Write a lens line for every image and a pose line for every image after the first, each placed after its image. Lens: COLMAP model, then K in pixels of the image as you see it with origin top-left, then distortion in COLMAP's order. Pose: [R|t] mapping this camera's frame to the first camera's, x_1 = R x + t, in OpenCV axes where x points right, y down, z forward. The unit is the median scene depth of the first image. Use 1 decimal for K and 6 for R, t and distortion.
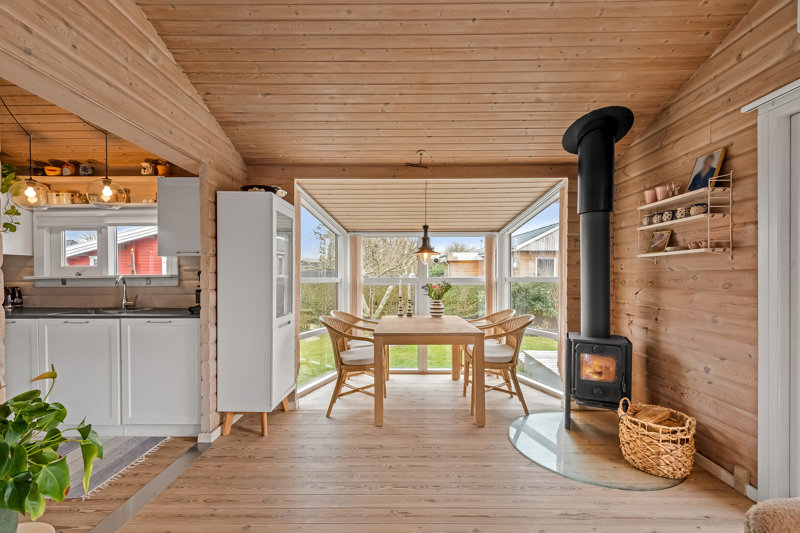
lens RADIAL K [[350.7, 0, 395.0], [0, 350.7, 281.9], [0, 0, 1]] dist [0.000752, -0.000311]
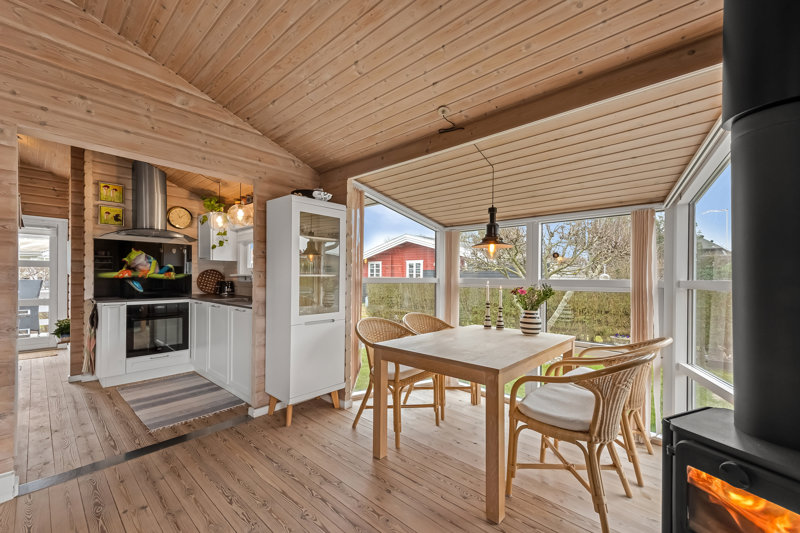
lens RADIAL K [[323.1, 0, 397.5], [0, 323.1, 277.1], [0, 0, 1]] dist [0.013032, -0.000045]
pose [[0.748516, 0.009506, -0.663048, 0.486572], [-0.019958, 0.999767, -0.008197, -0.006786], [0.662816, 0.019369, 0.748532, 0.451311]]
